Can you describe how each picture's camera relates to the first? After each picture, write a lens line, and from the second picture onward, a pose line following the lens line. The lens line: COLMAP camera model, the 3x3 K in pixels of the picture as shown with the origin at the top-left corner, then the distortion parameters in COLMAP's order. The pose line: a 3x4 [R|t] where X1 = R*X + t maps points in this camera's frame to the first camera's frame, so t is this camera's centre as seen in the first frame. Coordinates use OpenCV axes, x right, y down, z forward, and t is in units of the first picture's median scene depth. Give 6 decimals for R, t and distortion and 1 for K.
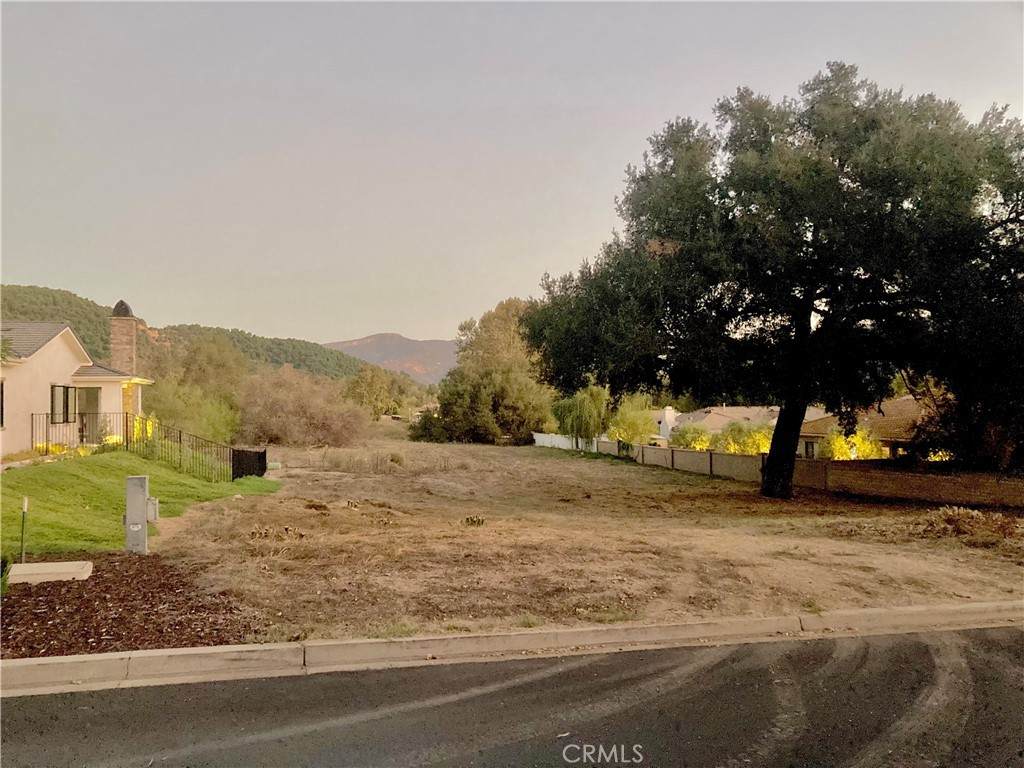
lens RADIAL K [[855.9, 0, 512.5], [0, 855.9, 371.9], [0, 0, 1]] dist [0.038439, -0.011635]
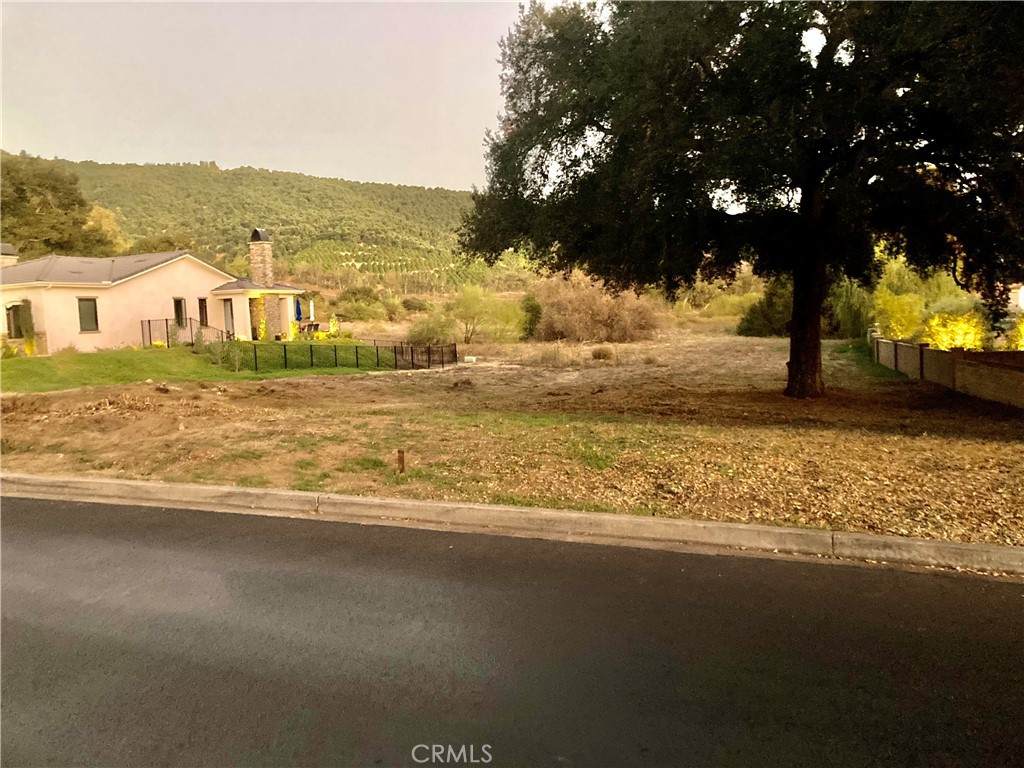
lens RADIAL K [[855.9, 0, 512.5], [0, 855.9, 371.9], [0, 0, 1]] dist [0.038439, -0.011635]
pose [[0.815917, 0.009689, -0.578088, 0.456980], [0.060118, 0.993018, 0.101495, 0.016307], [0.575035, -0.117565, 0.809638, 0.132484]]
